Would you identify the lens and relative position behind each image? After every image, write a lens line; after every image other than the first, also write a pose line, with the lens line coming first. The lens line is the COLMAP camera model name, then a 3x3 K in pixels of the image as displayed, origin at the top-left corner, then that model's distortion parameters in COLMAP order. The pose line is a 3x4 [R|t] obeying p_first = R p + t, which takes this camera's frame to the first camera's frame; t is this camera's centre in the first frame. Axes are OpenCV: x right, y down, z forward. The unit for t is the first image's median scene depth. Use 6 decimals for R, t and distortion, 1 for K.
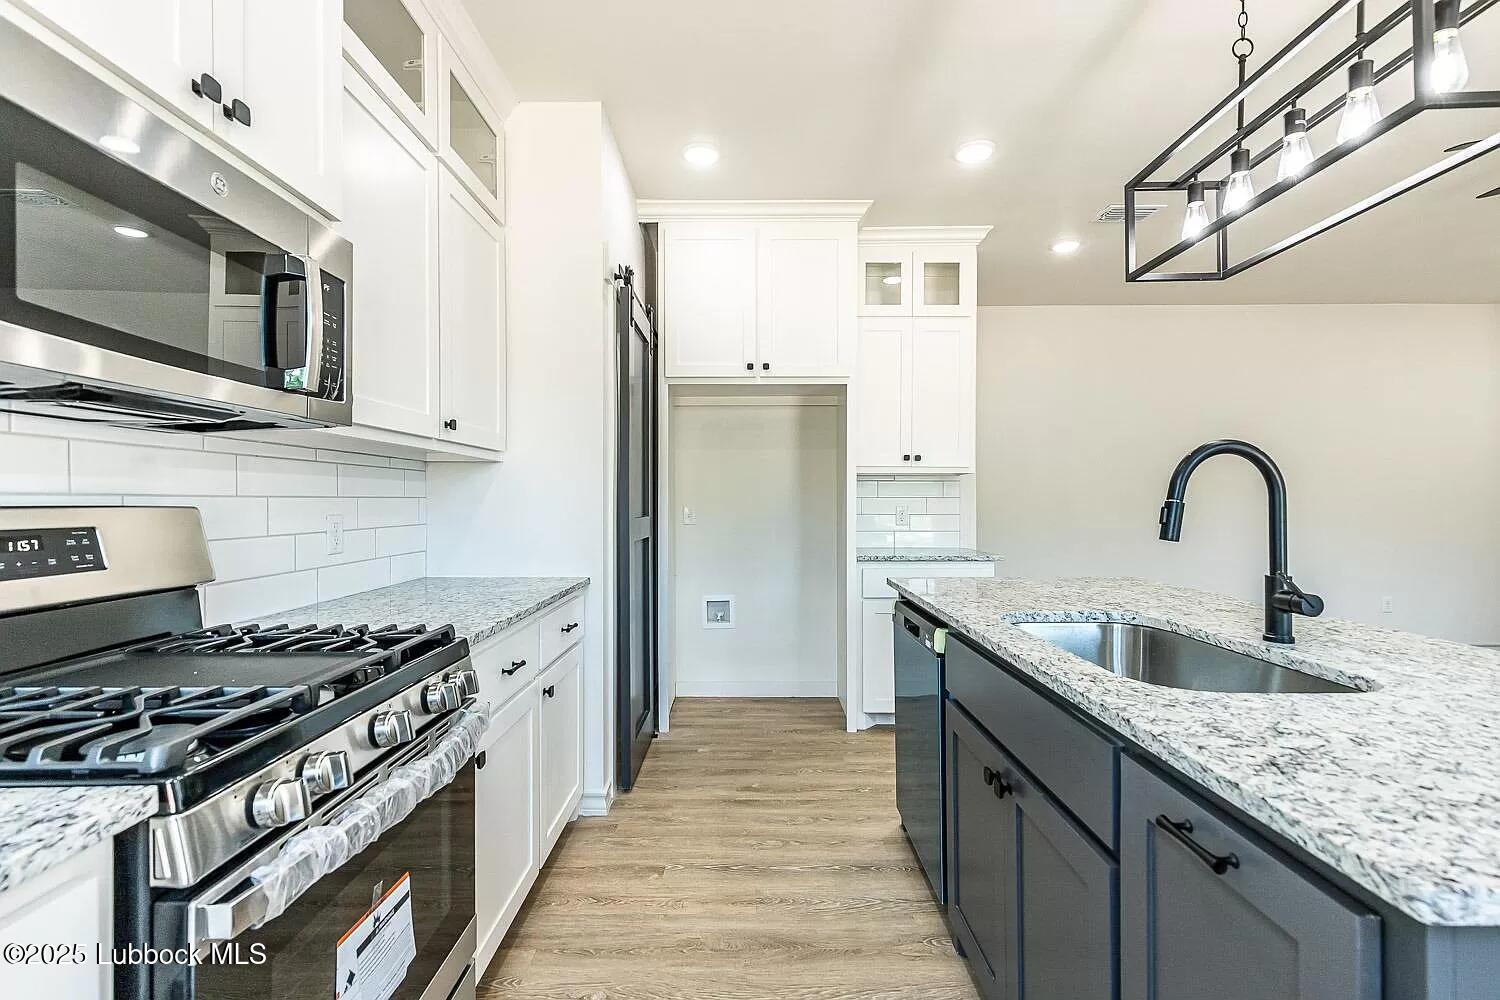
lens RADIAL K [[672.0, 0, 739.7], [0, 672.0, 498.6], [0, 0, 1]] dist [0.010220, -0.001850]
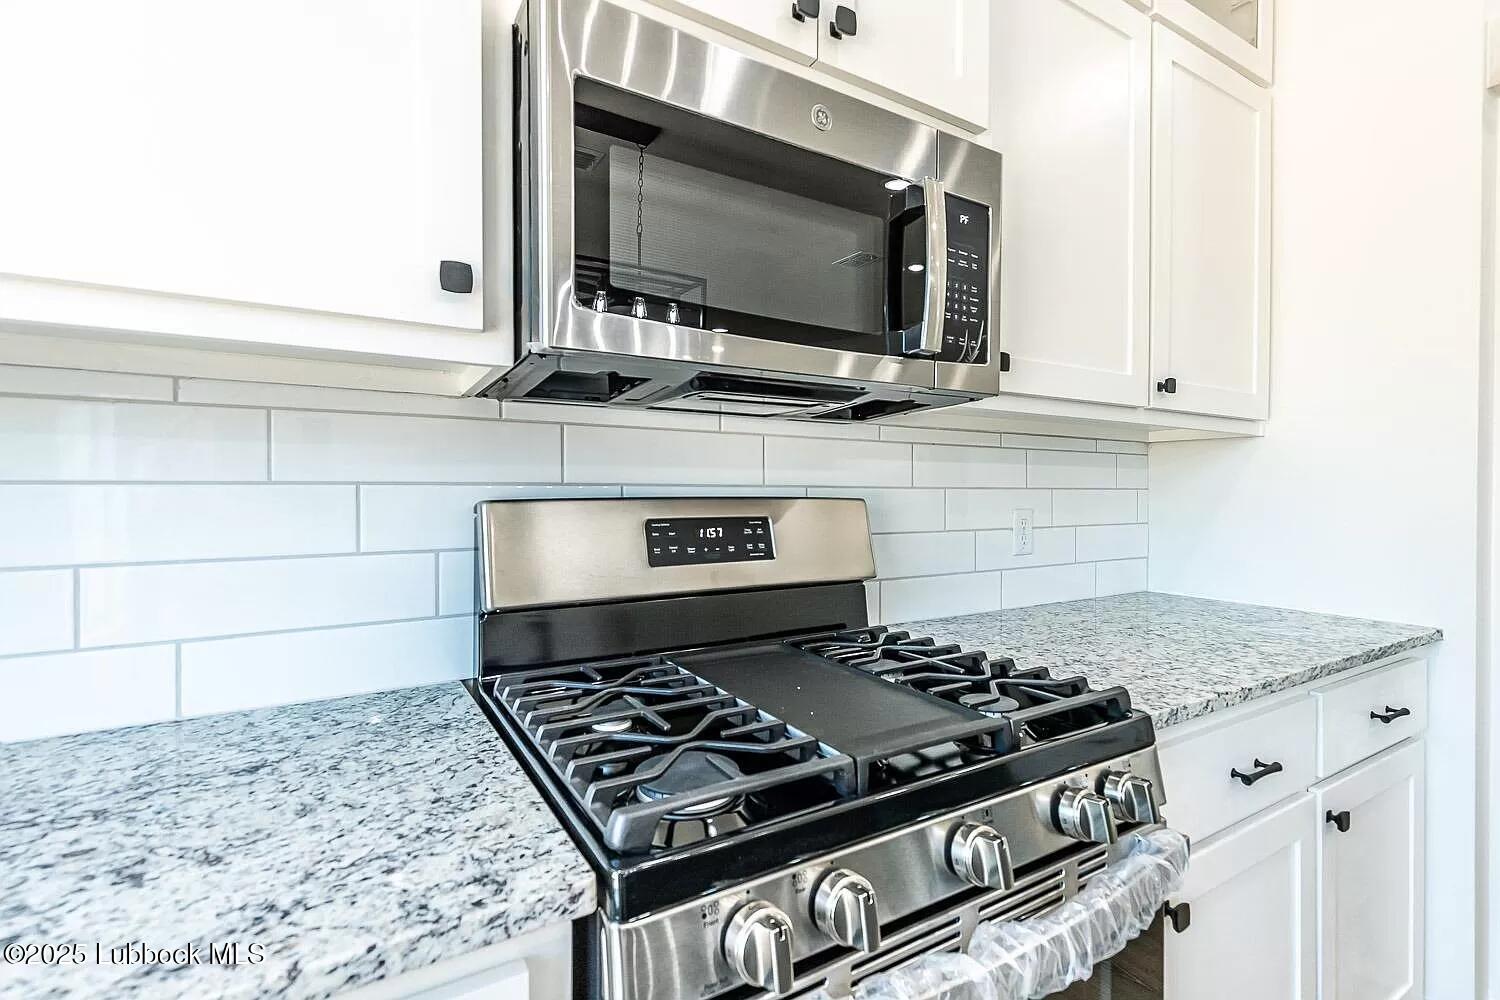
lens RADIAL K [[672.0, 0, 755.3], [0, 672.0, 497.0], [0, 0, 1]] dist [0.010220, -0.001850]
pose [[0.522006, 0.009358, -0.852891, -0.071052], [-0.001296, 0.999947, 0.010178, 0.000309], [0.852941, -0.004208, 0.521990, 0.383449]]
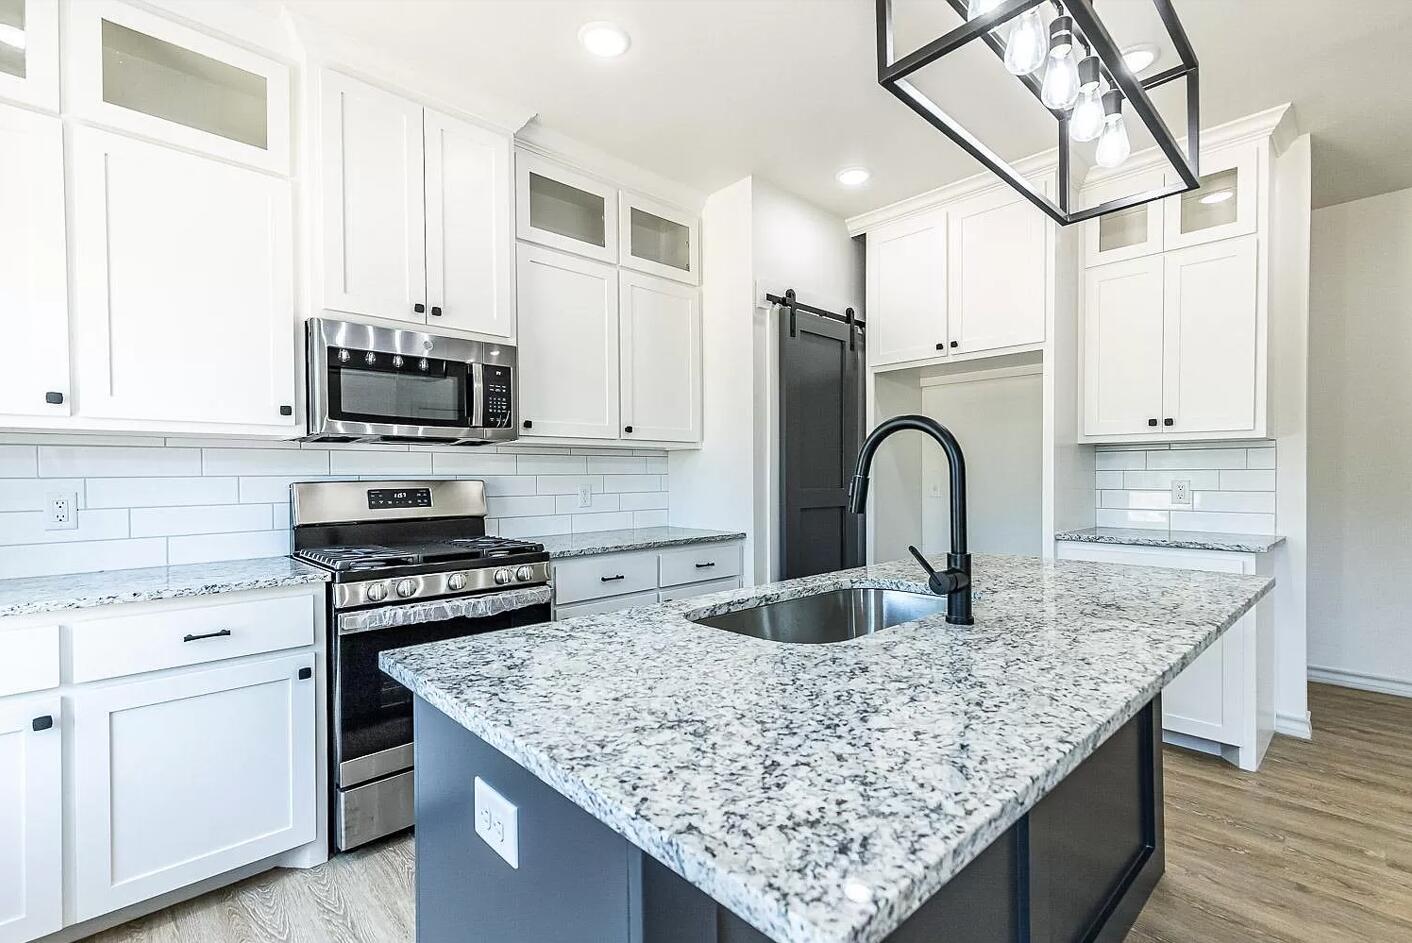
lens RADIAL K [[632.6, 0, 707.2], [0, 632.6, 481.5], [0, 0, 1]] dist [0.010220, -0.001850]
pose [[0.695265, 0.002453, -0.718749, 1.182523], [0.008099, 0.999904, 0.011248, -0.001300], [0.718708, -0.013641, 0.695179, 0.118711]]
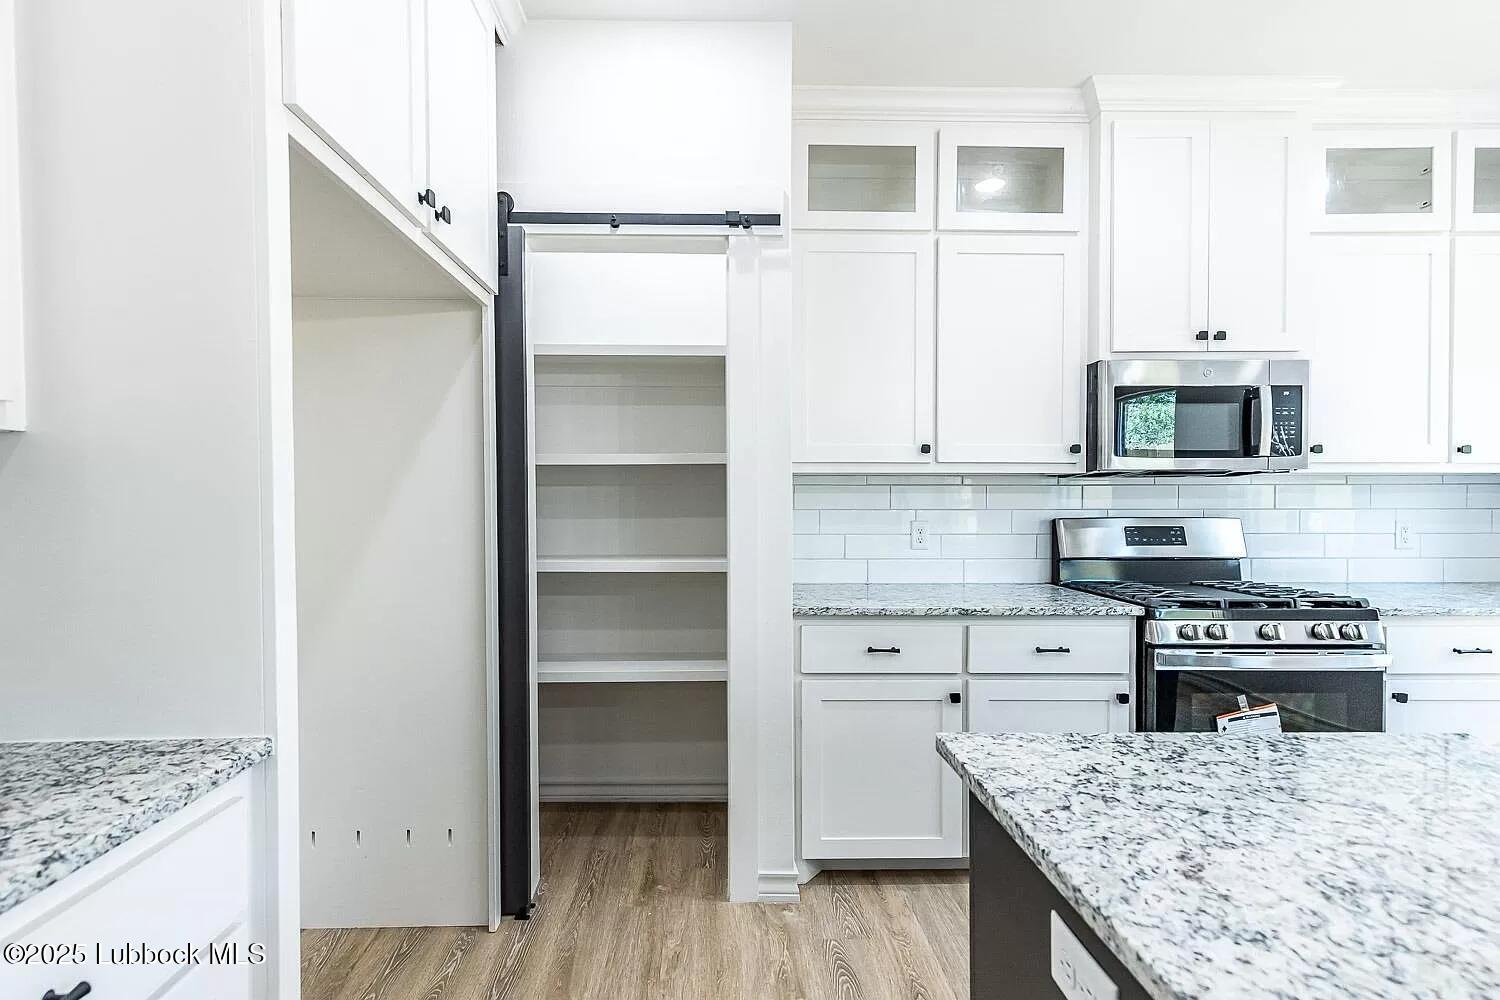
lens RADIAL K [[672.0, 0, 759.8], [0, 672.0, 509.1], [0, 0, 1]] dist [0.010220, -0.001850]
pose [[0.013148, -0.013864, -0.999817, 1.102535], [-0.003591, 0.999897, -0.013912, 0.017983], [0.999907, 0.003773, 0.013097, -0.381332]]
